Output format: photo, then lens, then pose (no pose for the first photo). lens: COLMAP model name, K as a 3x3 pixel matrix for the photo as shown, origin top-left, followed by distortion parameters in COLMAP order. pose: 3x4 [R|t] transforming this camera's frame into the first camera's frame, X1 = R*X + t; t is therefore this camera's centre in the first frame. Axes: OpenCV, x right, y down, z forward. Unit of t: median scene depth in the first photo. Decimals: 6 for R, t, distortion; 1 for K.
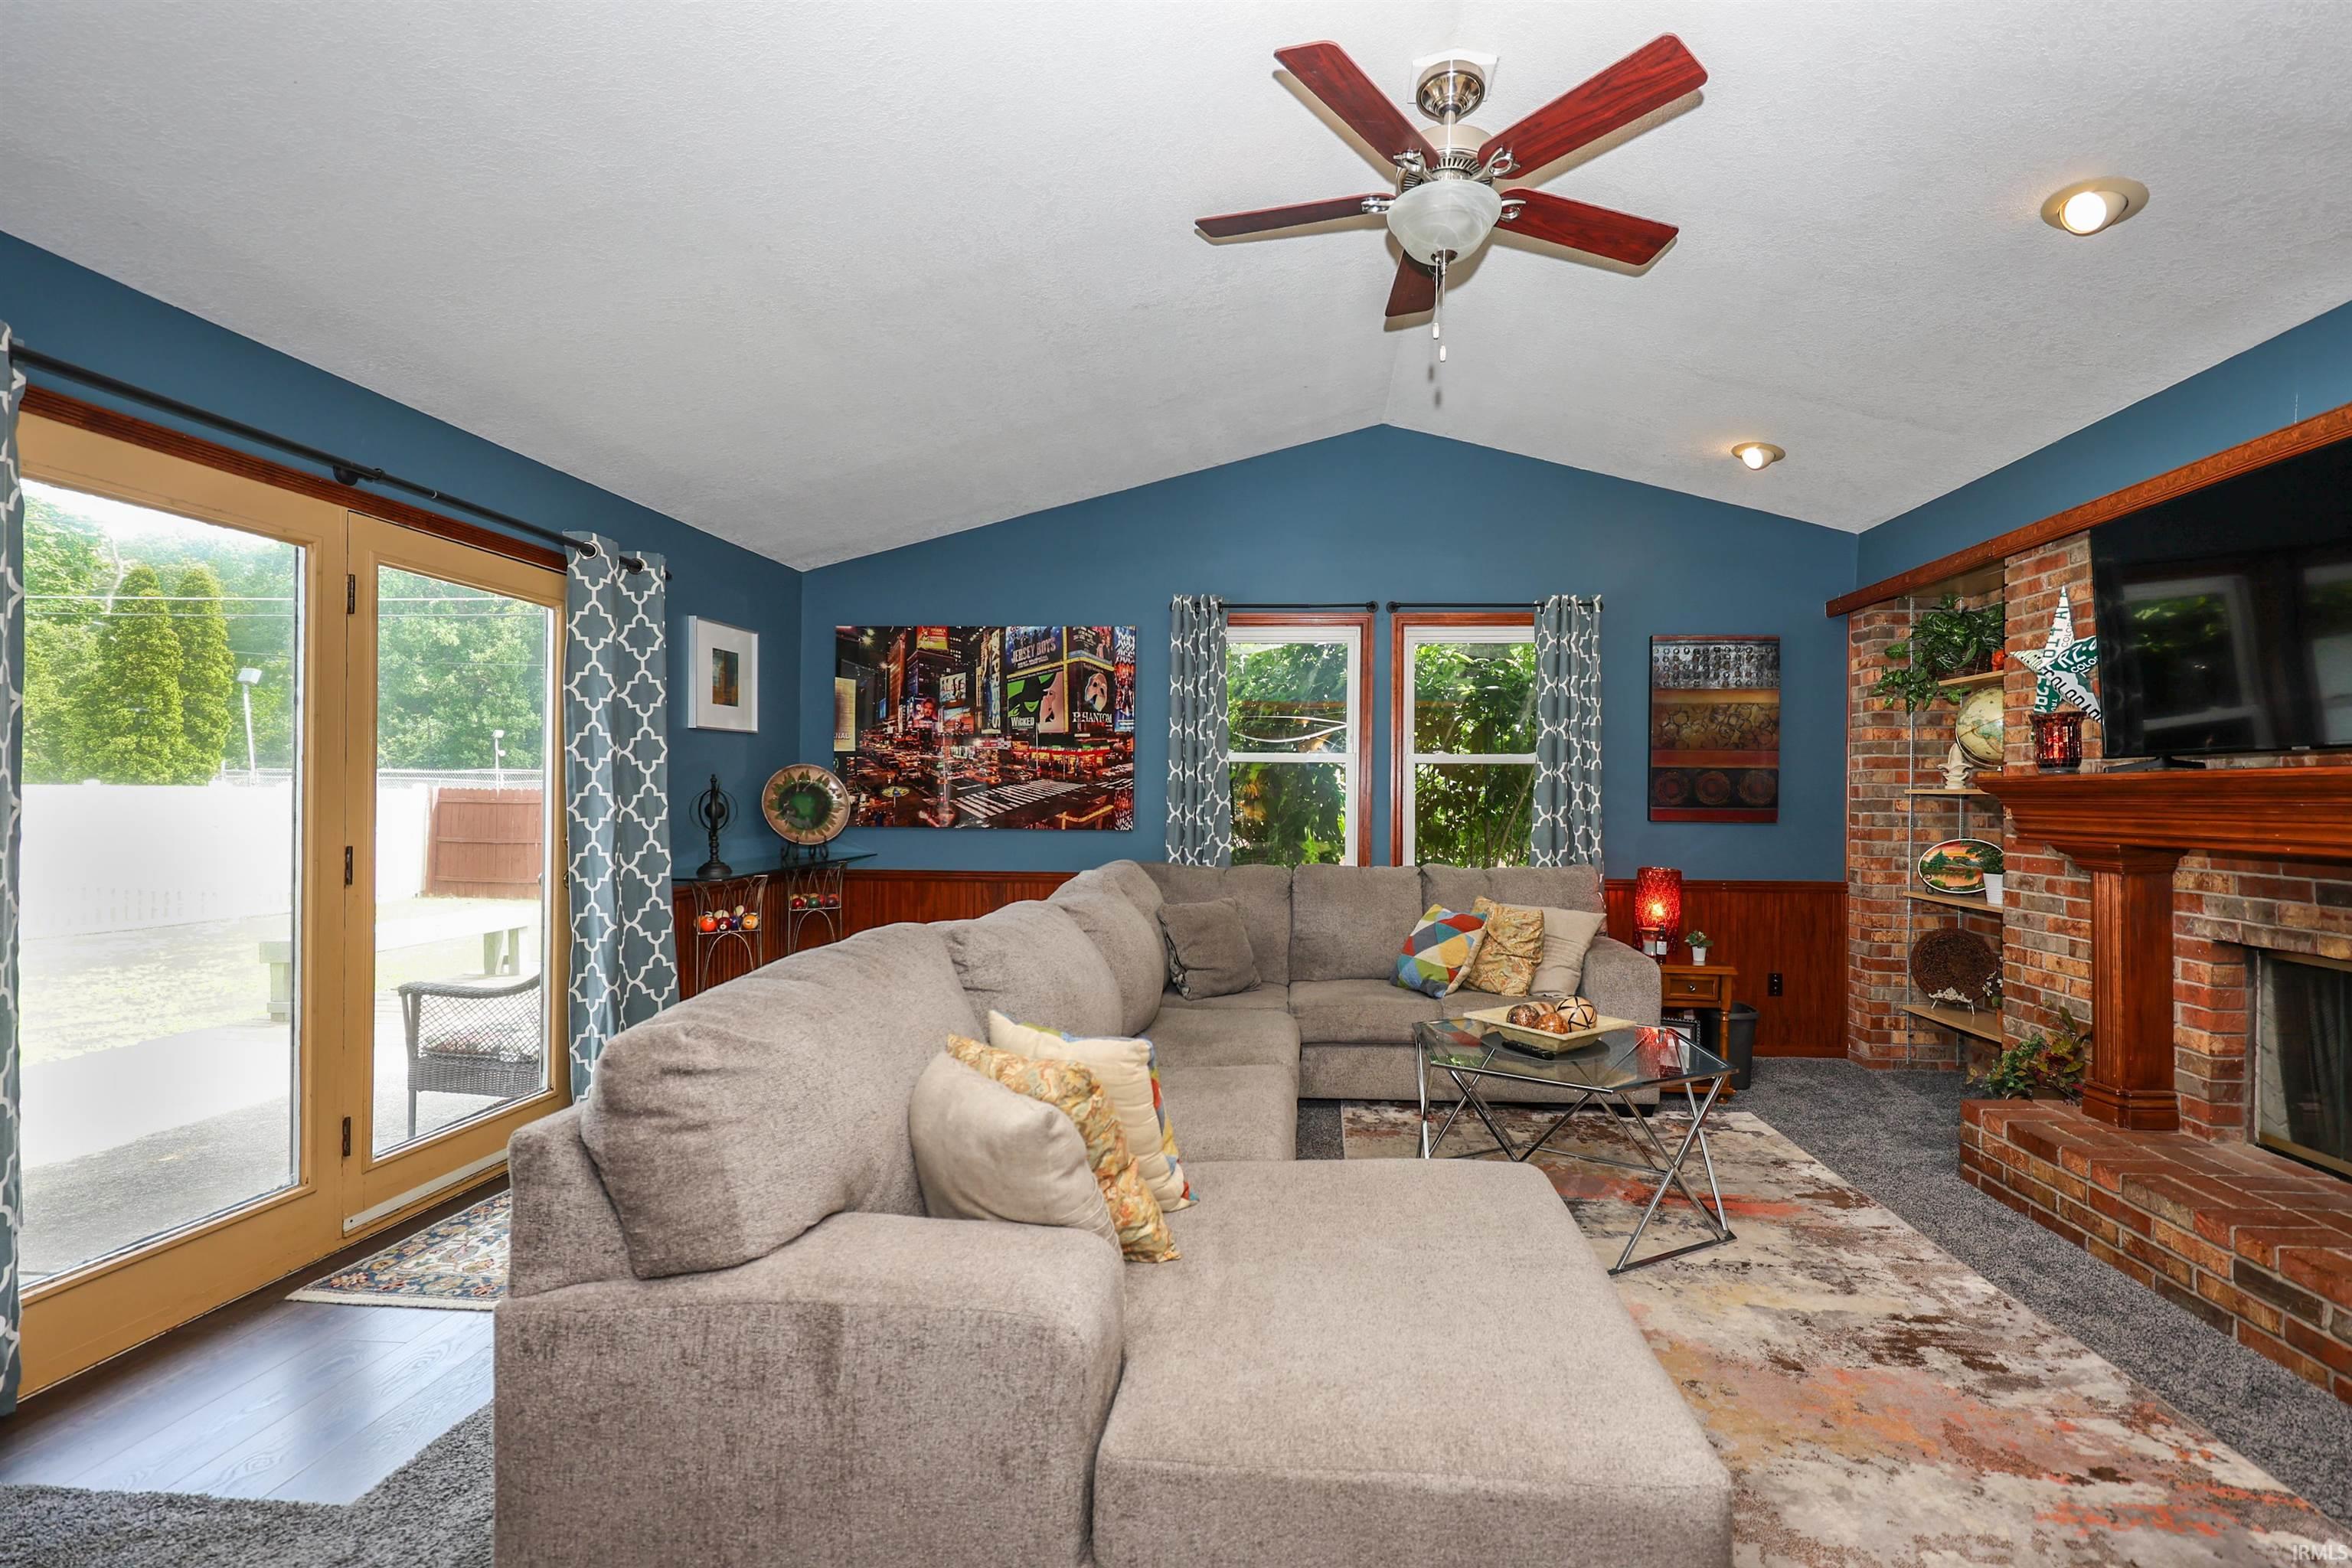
lens RADIAL K [[1007.0, 0, 1208.9], [0, 1007.0, 793.7], [0, 0, 1]] dist [0.000306, 0.000077]
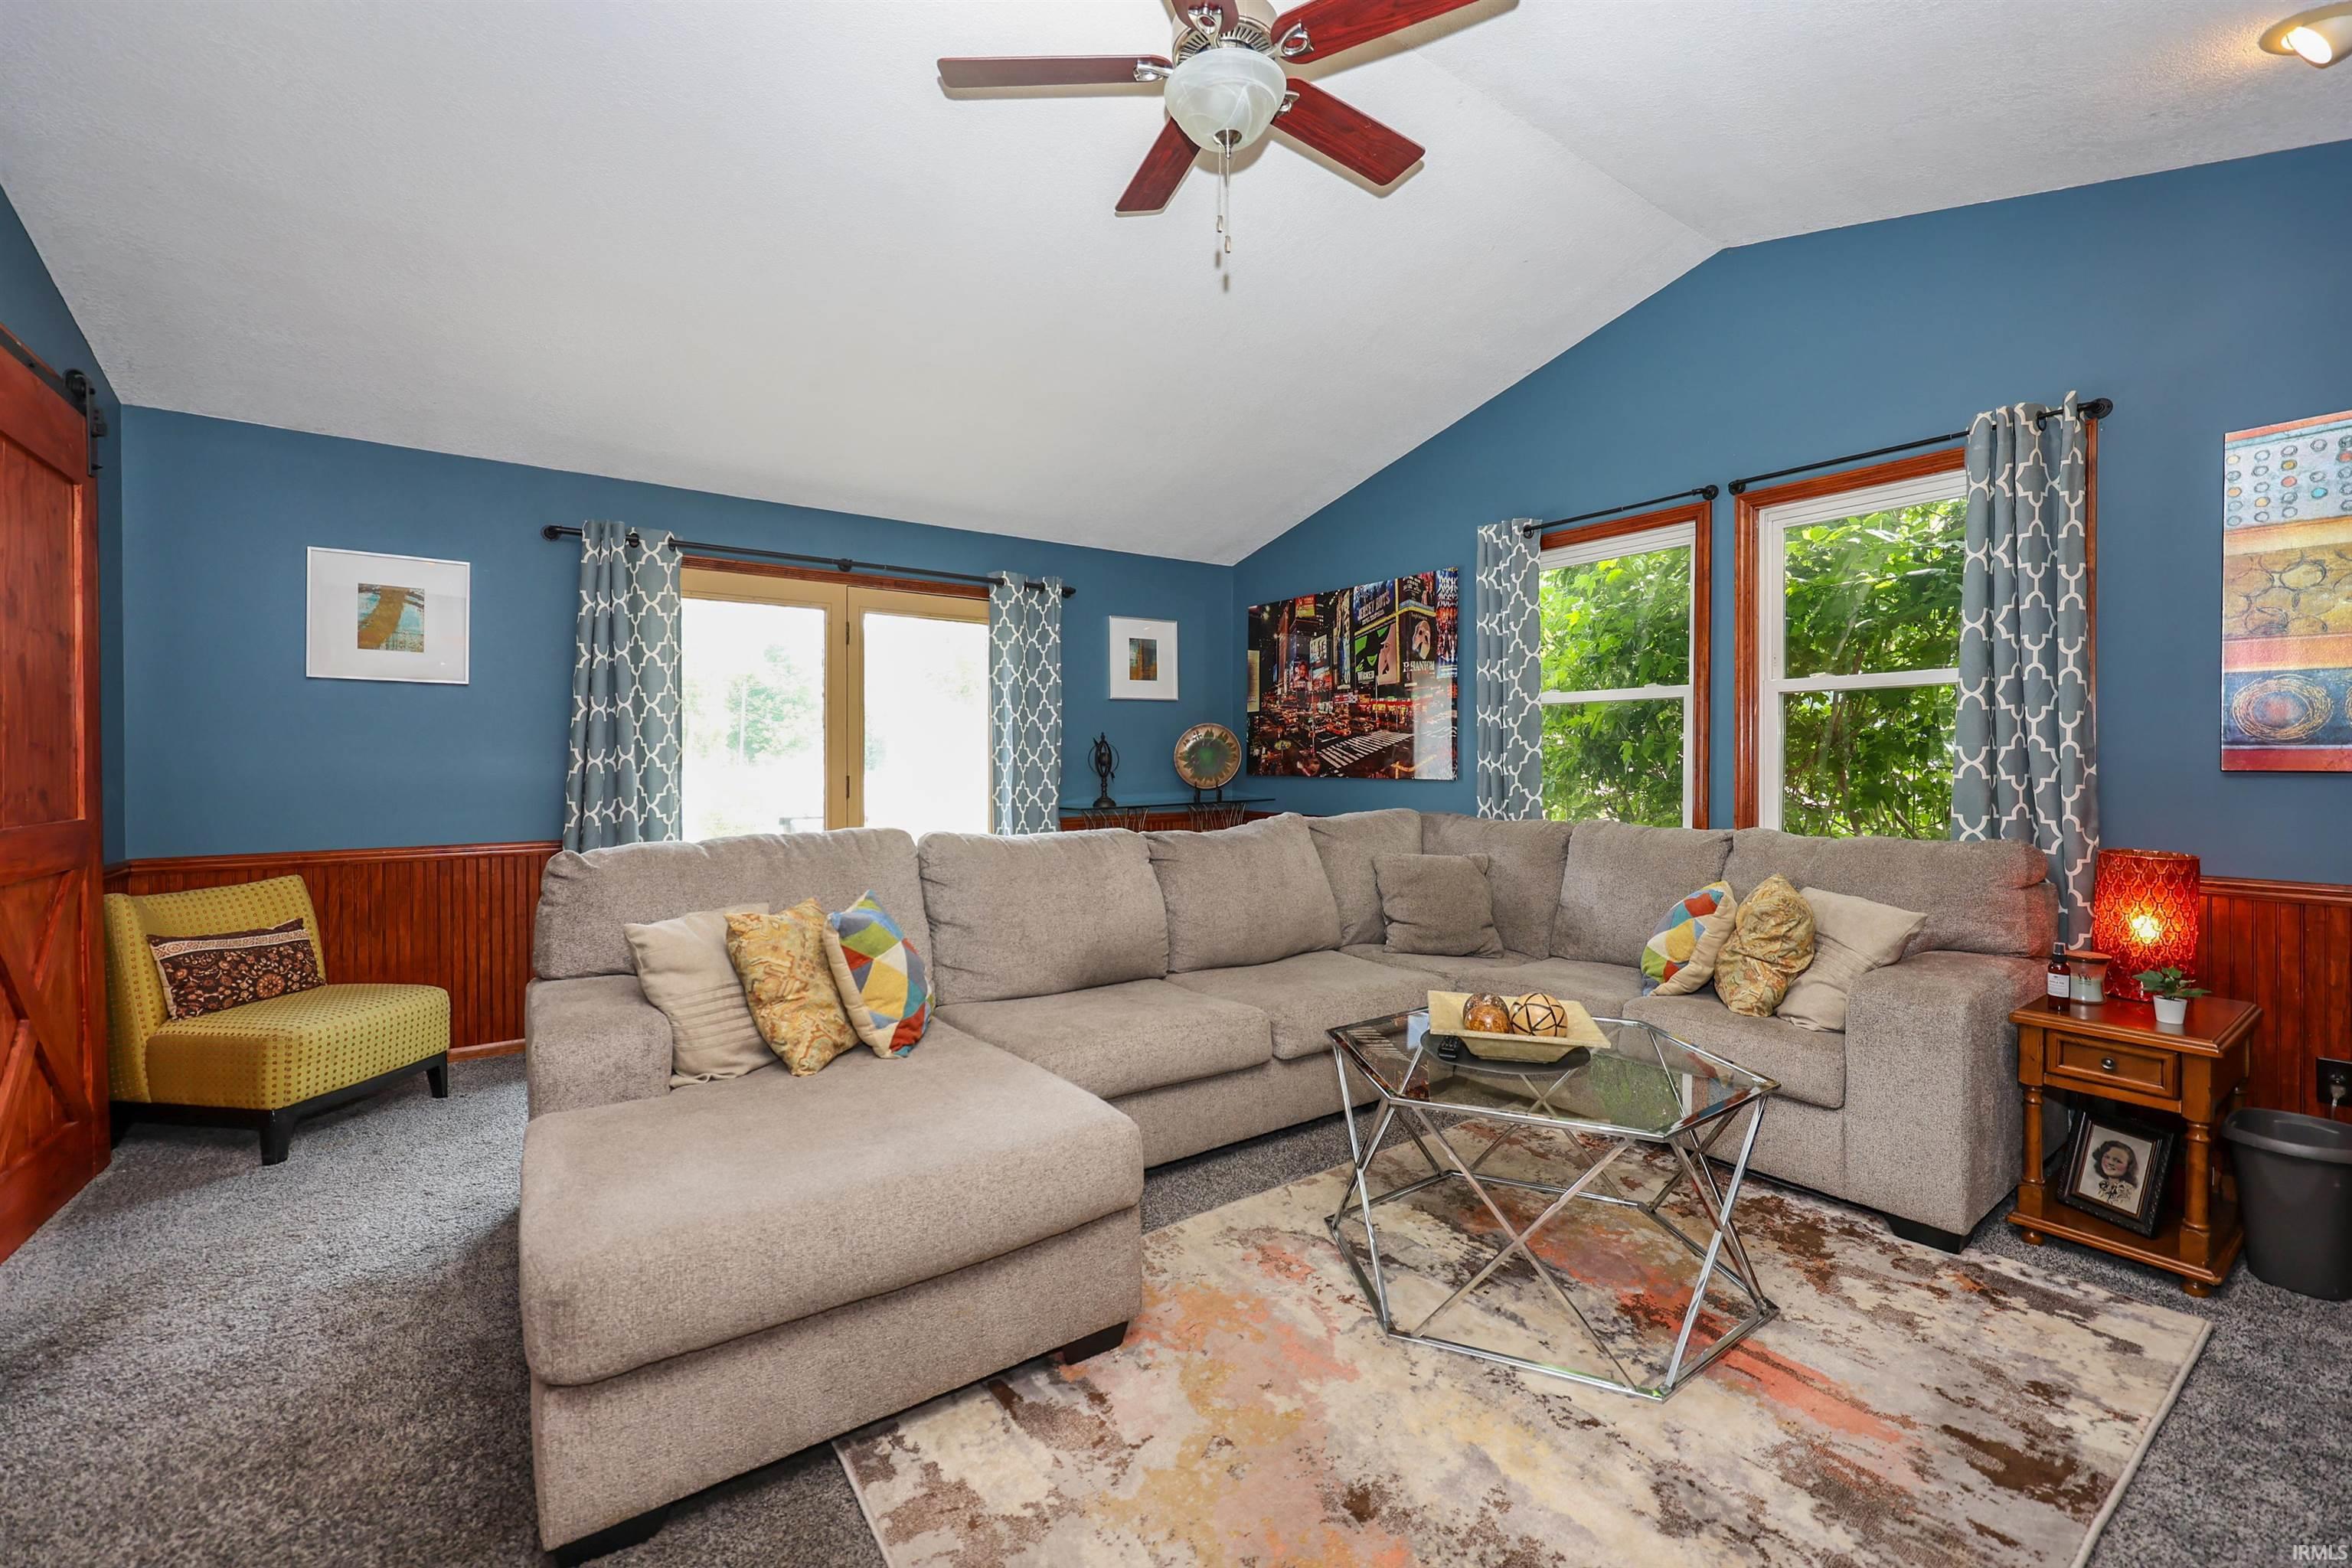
lens RADIAL K [[968.2, 0, 1178.5], [0, 968.2, 756.3], [0, 0, 1]] dist [-0.000639, 0.000067]
pose [[0.630695, -0.009671, -0.775971, 0.472854], [0.003749, 0.999949, -0.009415, 0.021024], [0.776022, 0.003029, 0.630698, 0.215910]]
